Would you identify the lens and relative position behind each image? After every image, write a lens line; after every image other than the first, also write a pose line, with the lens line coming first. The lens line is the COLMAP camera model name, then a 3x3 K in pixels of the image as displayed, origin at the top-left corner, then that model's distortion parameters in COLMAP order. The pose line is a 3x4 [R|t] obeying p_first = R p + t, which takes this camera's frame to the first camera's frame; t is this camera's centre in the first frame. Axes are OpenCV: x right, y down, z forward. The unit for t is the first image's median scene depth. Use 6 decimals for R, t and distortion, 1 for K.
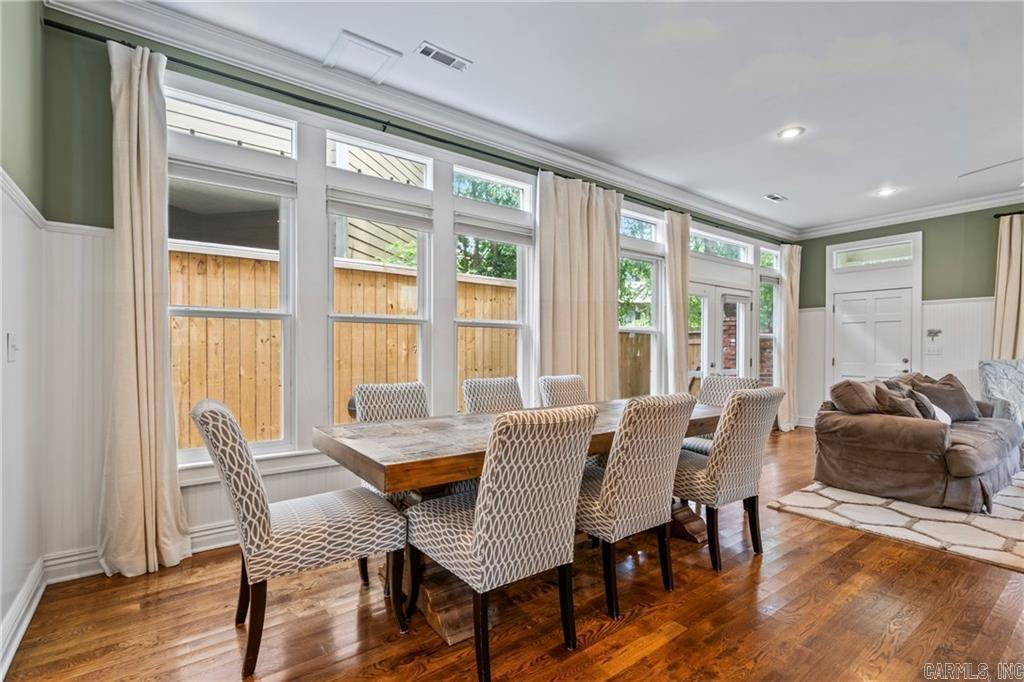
lens RADIAL K [[471.3, 0, 520.6], [0, 471.3, 352.8], [0, 0, 1]] dist [-0.003337, 0.000485]
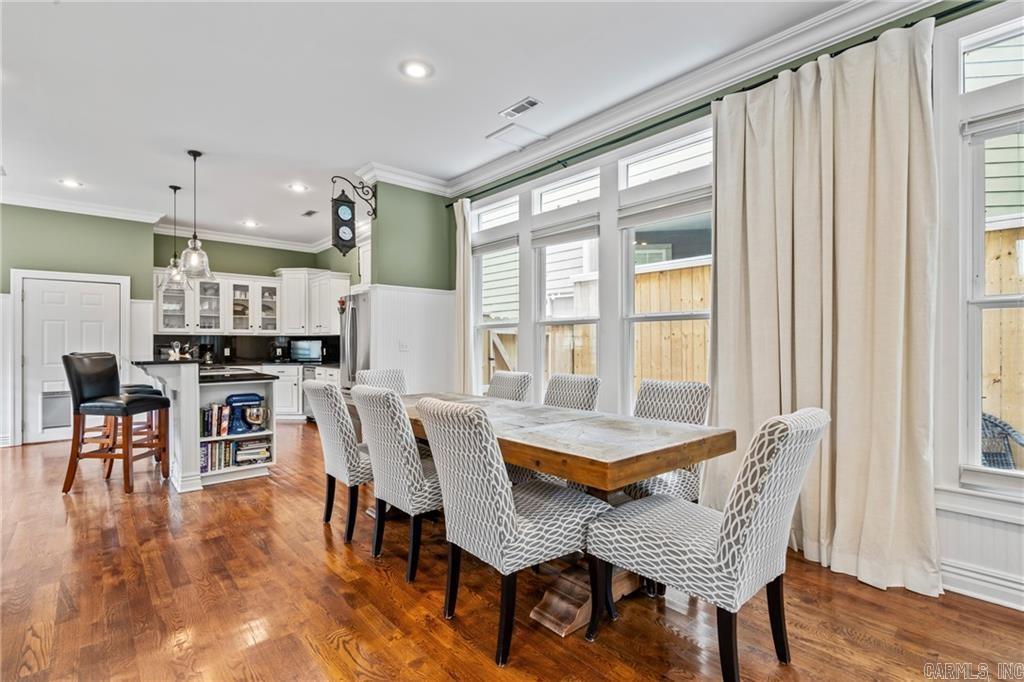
lens RADIAL K [[471.3, 0, 516.5], [0, 471.3, 343.5], [0, 0, 1]] dist [-0.003337, 0.000485]
pose [[0.084557, -0.001326, -0.996418, 0.722754], [-0.003364, 0.999993, -0.001616, -0.009307], [0.996413, 0.003489, 0.084552, 0.608589]]
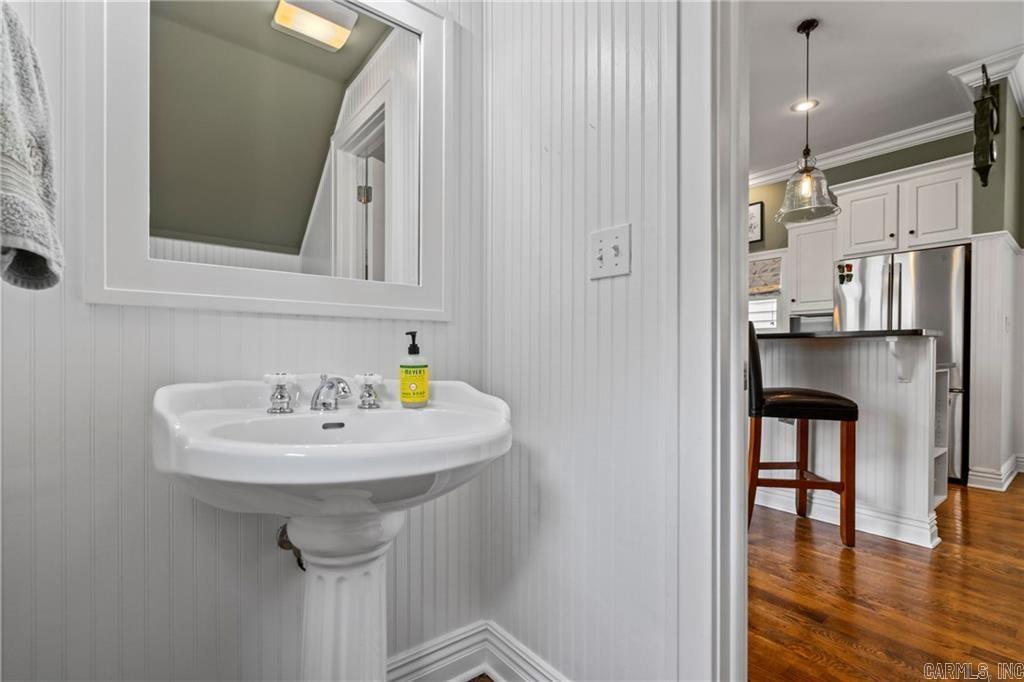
lens RADIAL K [[471.3, 0, 515.9], [0, 471.3, 354.4], [0, 0, 1]] dist [-0.003337, 0.000485]
pose [[0.023310, 0.004326, -0.999719, 0.318475], [-0.007458, 0.999964, 0.004153, 0.049572], [0.999700, 0.007359, 0.023342, -0.423641]]
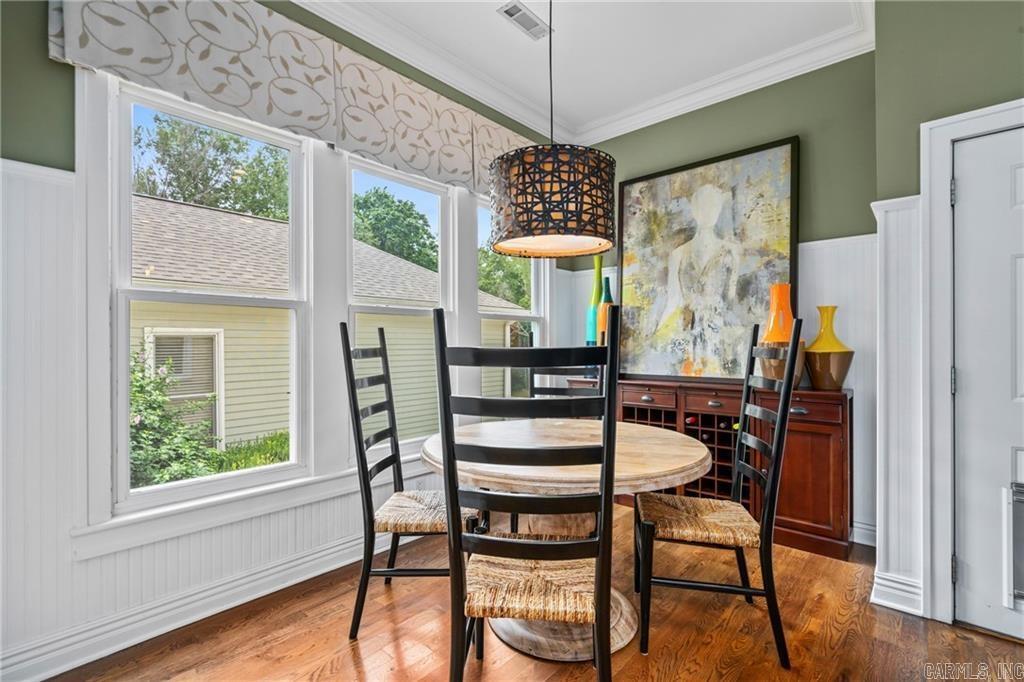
lens RADIAL K [[471.3, 0, 507.7], [0, 471.3, 342.1], [0, 0, 1]] dist [-0.003337, 0.000485]
pose [[-0.981519, 0.002106, -0.191351, -0.185608], [0.001733, 0.999996, 0.002115, 0.002337], [0.191354, 0.001744, -0.981519, -0.285663]]
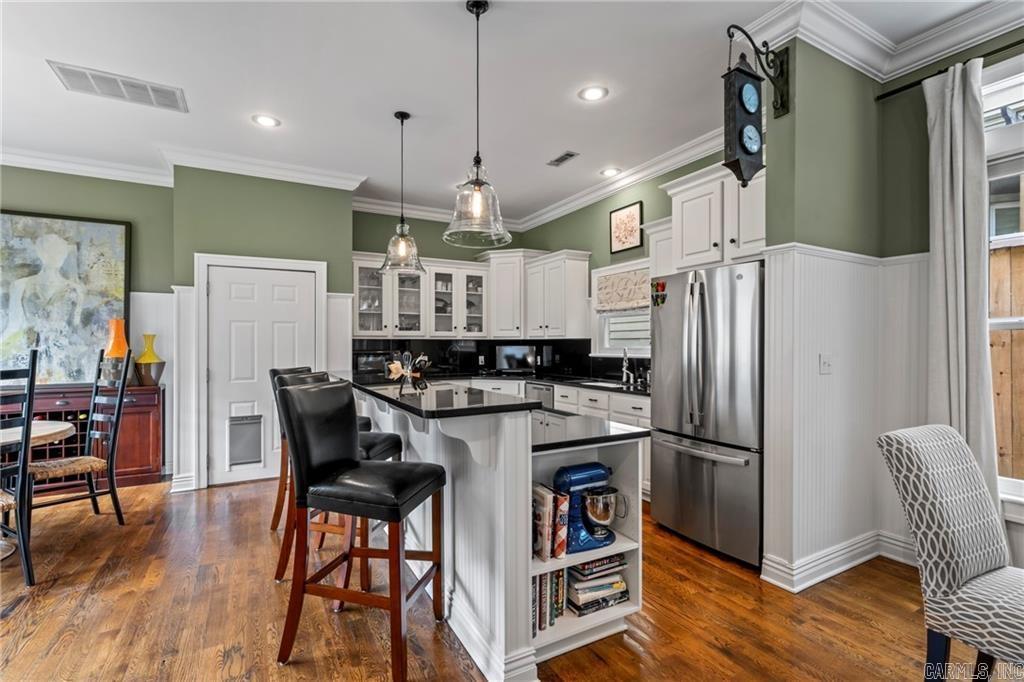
lens RADIAL K [[471.3, 0, 511.8], [0, 471.3, 345.0], [0, 0, 1]] dist [-0.003337, 0.000485]
pose [[-0.144115, 0.001980, -0.989559, 0.188416], [-0.005486, 0.999981, 0.002800, -0.028784], [0.989546, 0.005832, -0.144101, 0.122115]]
